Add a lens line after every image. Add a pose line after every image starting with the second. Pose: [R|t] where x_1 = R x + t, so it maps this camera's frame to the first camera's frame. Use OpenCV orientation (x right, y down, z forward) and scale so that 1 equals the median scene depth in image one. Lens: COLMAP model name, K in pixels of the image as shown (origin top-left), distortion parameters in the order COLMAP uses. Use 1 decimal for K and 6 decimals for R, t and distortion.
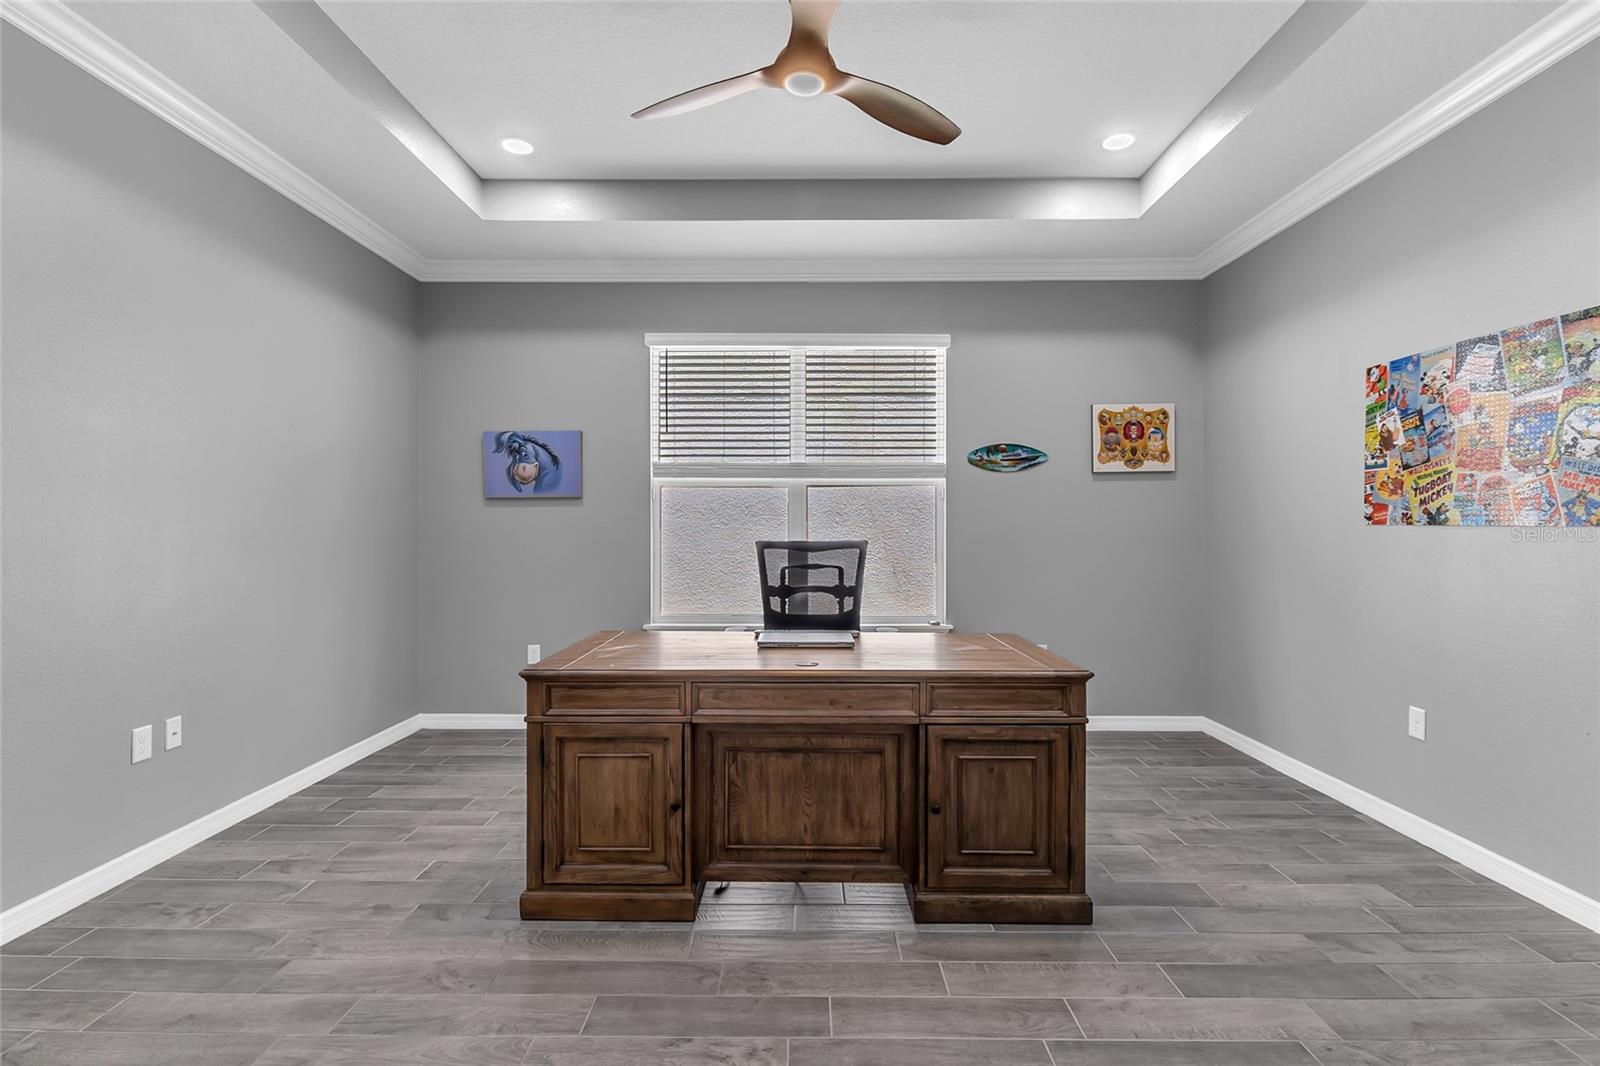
lens RADIAL K [[749.1, 0, 800.0], [0, 749.1, 533.0], [0, 0, 1]] dist [0.005149, -0.001394]
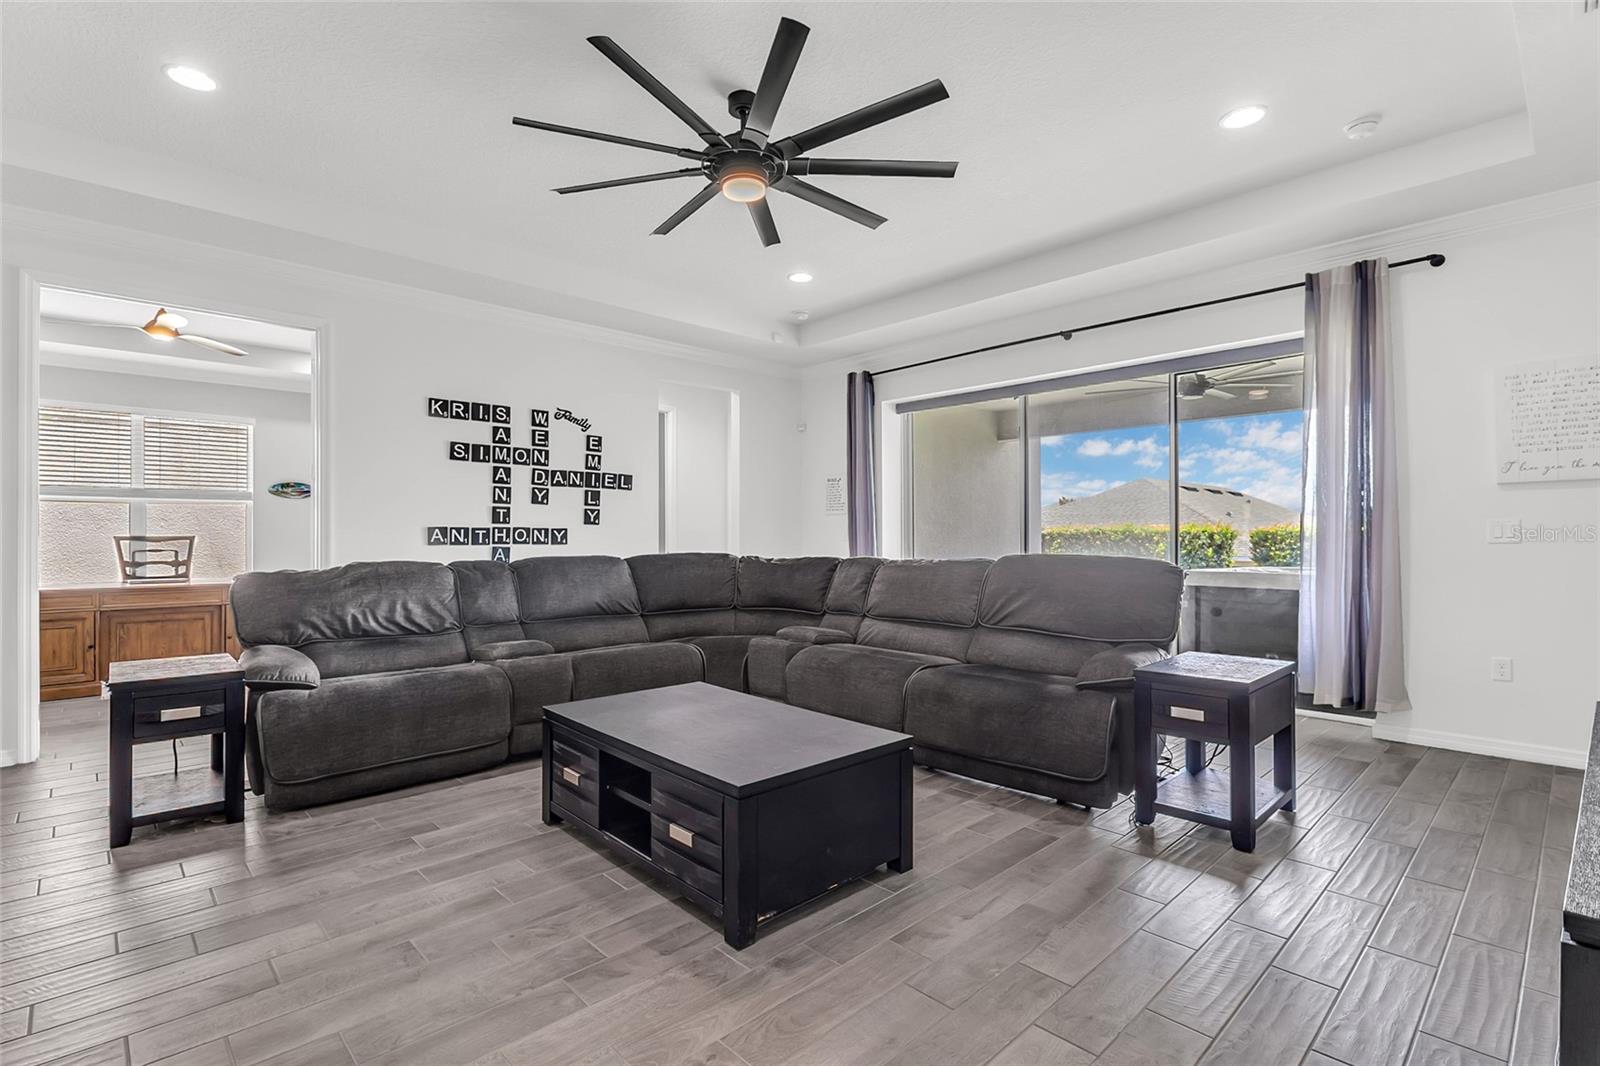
lens RADIAL K [[749.1, 0, 800.0], [0, 749.1, 533.0], [0, 0, 1]] dist [0.005149, -0.001394]
pose [[0.717801, 0.000505, 0.696248, -0.201837], [0.004181, 0.999979, -0.005035, 0.030140], [-0.696235, 0.006525, 0.717784, -2.137207]]
